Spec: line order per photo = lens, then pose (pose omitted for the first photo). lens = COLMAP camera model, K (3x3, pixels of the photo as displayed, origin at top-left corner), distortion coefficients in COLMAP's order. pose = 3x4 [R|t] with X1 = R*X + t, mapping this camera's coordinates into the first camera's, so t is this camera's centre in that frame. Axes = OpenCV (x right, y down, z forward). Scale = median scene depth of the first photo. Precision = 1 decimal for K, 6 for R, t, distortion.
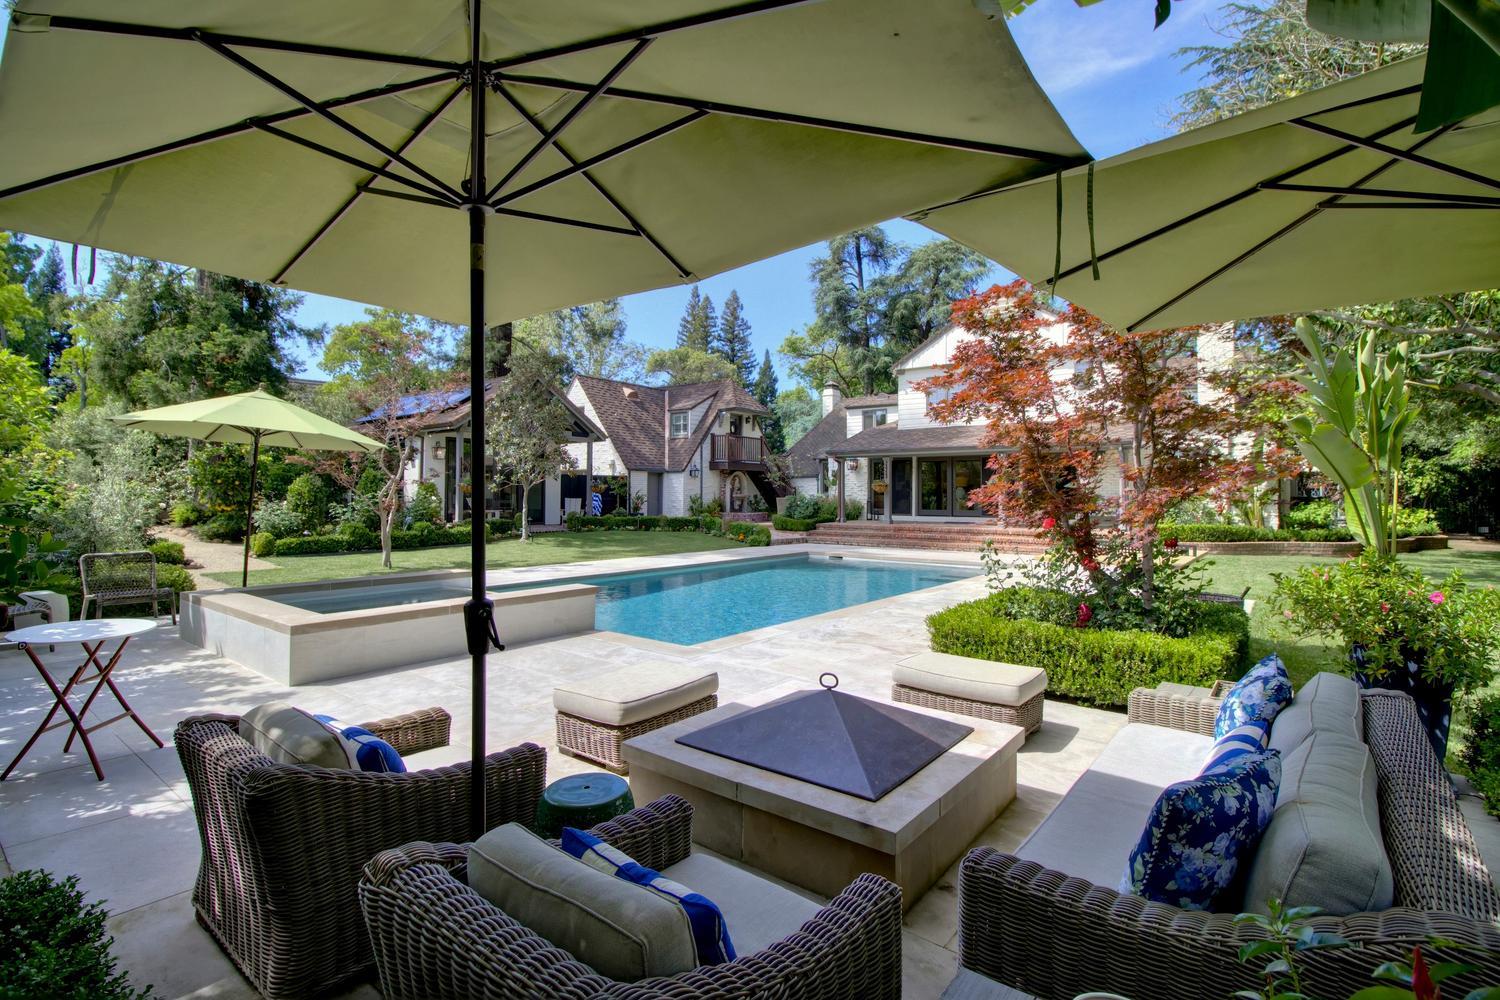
lens RADIAL K [[706.6, 0, 750.1], [0, 706.6, 494.8], [0, 0, 1]] dist [-0.015077, -0.000636]
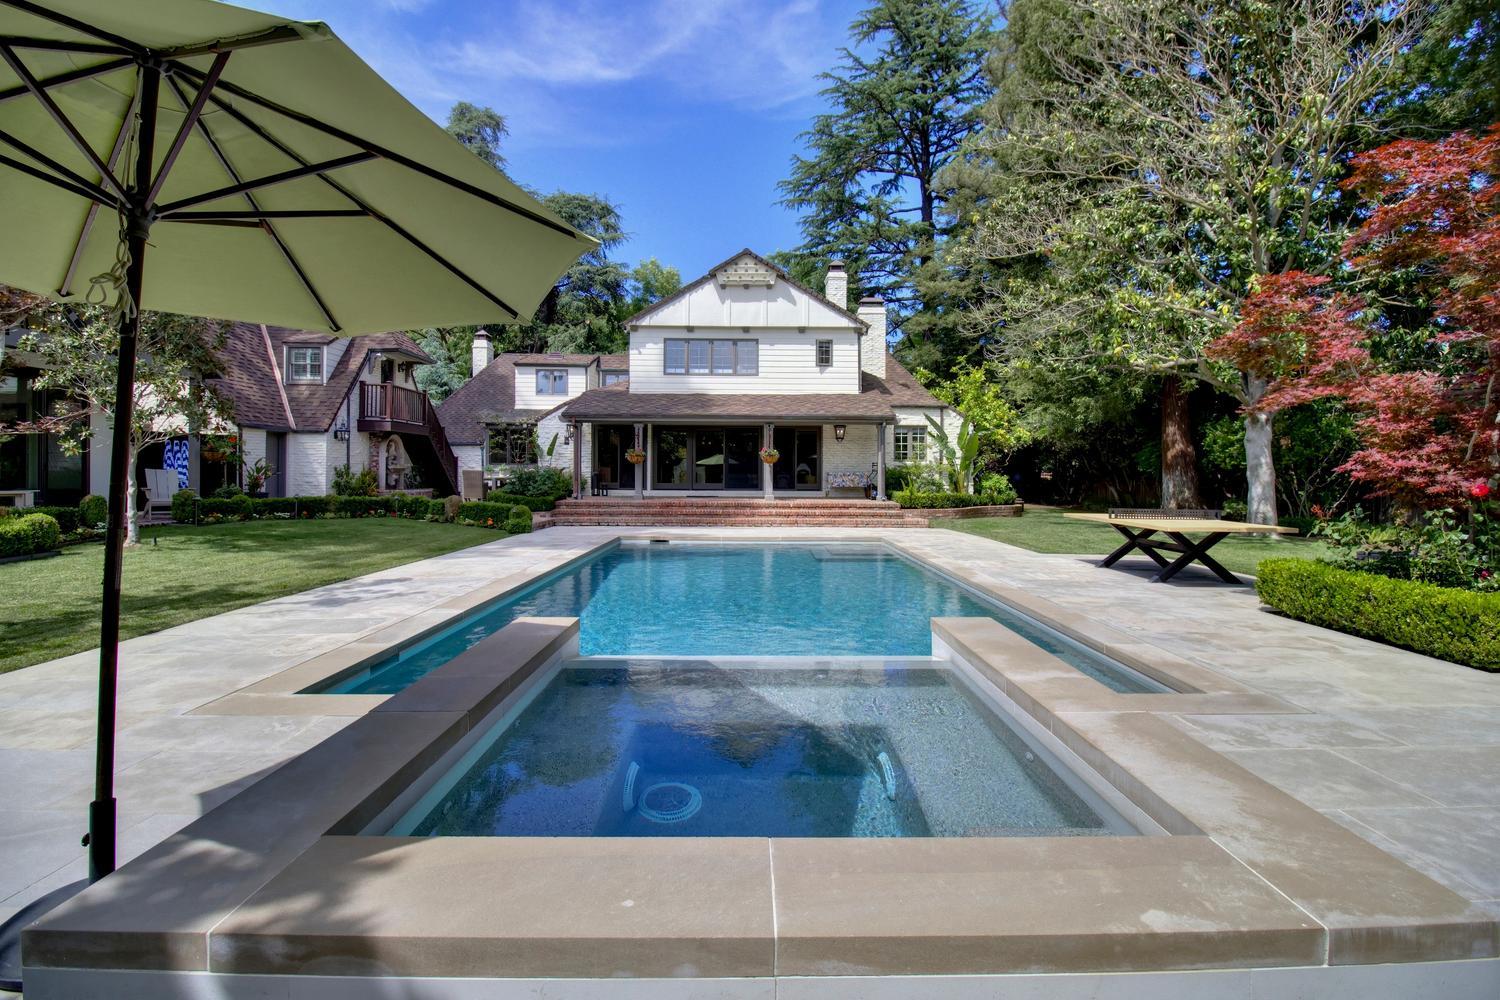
lens RADIAL K [[706.6, 0, 752.6], [0, 706.6, 485.8], [0, 0, 1]] dist [-0.015077, -0.000636]
pose [[0.776268, -0.010670, 0.630312, -0.198128], [-0.003798, 0.999759, 0.021602, 0.003350], [-0.630391, -0.019163, 0.776041, 0.185951]]
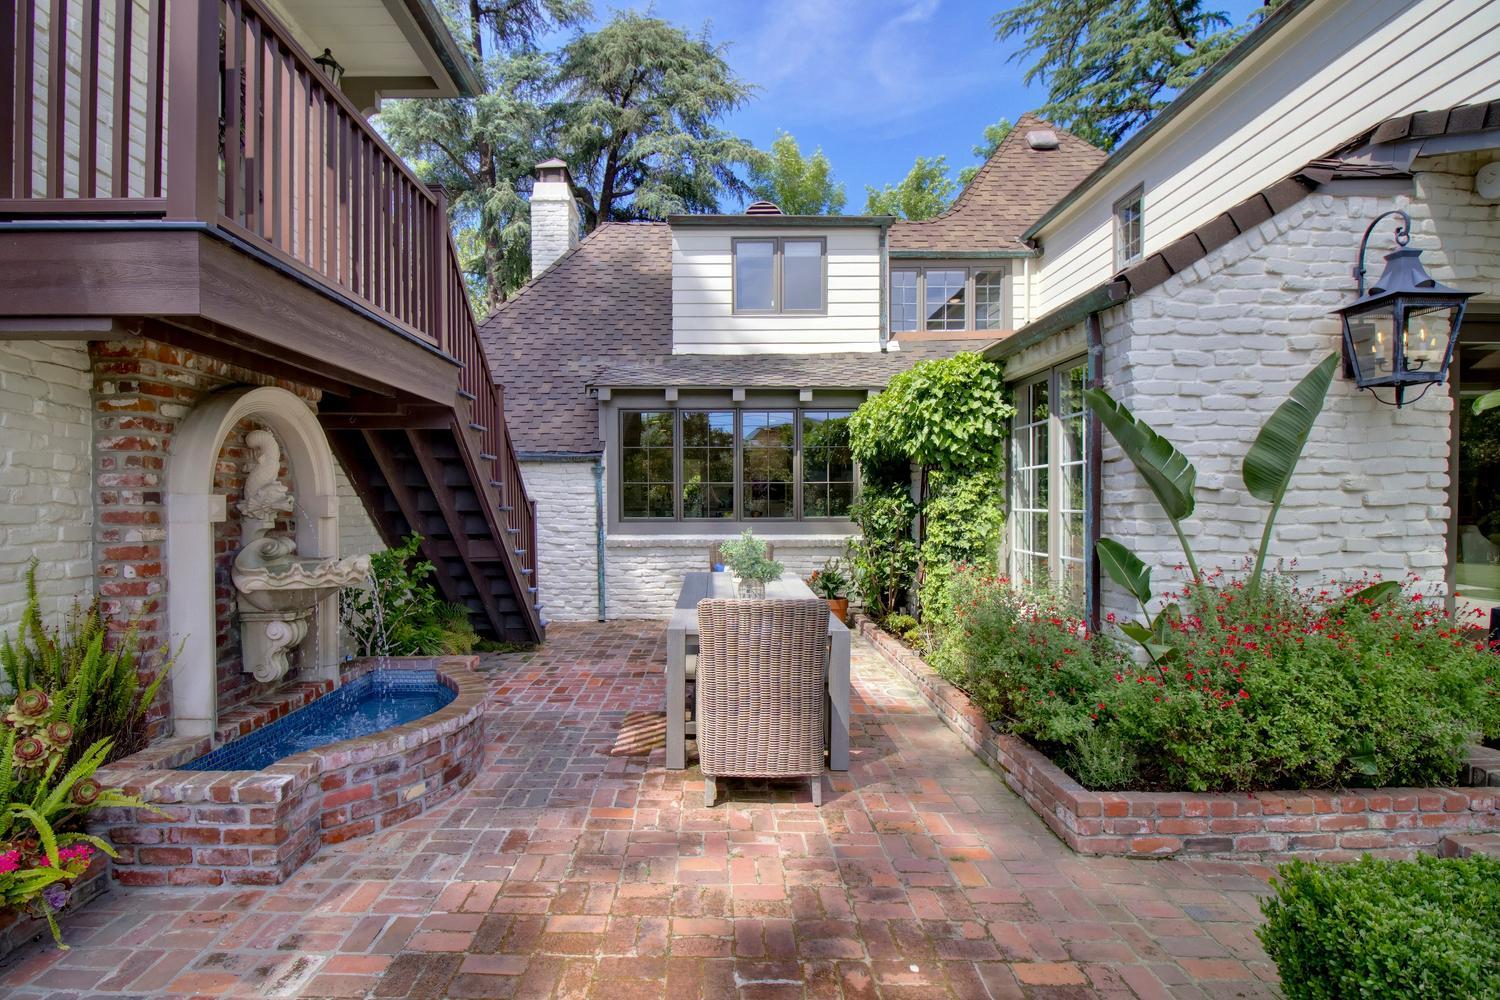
lens RADIAL K [[706.6, 0, 706.3], [0, 706.6, 513.6], [0, 0, 1]] dist [-0.015077, -0.000636]
pose [[0.786116, -0.021061, 0.617720, -0.035842], [0.008280, 0.999688, 0.023547, -0.012822], [-0.618023, -0.013396, 0.786046, 0.870211]]
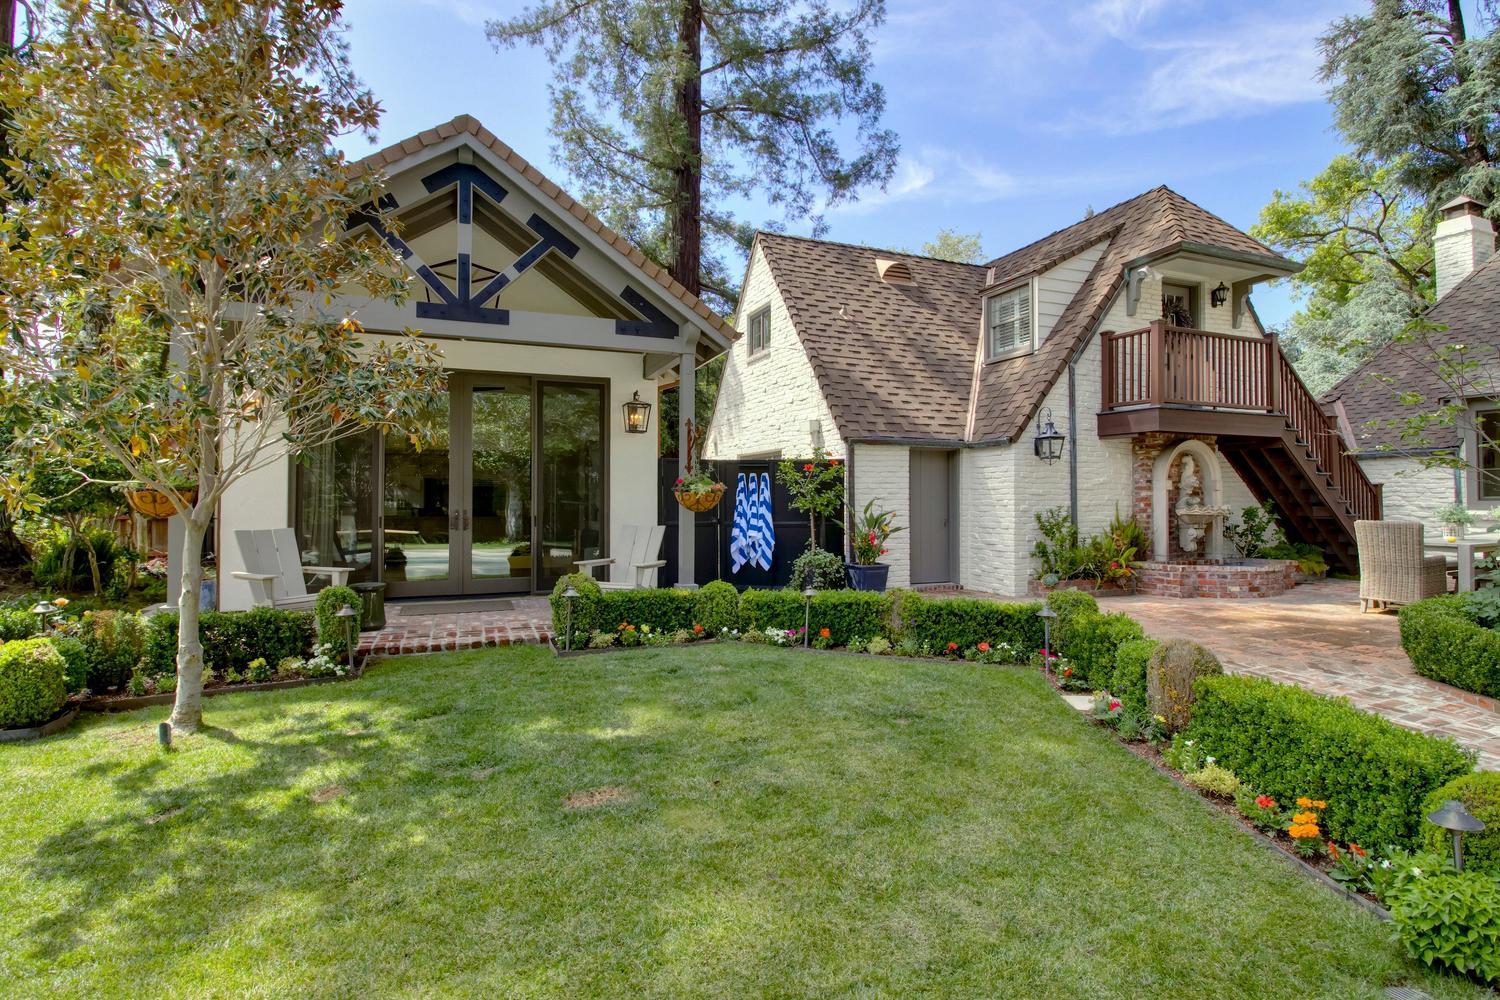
lens RADIAL K [[706.6, 0, 764.1], [0, 706.6, 494.2], [0, 0, 1]] dist [-0.015077, -0.000636]
pose [[0.867087, -0.013228, -0.497980, -0.028365], [0.008011, 0.999888, -0.012613, -0.004545], [0.498092, 0.006947, 0.867097, 0.621035]]
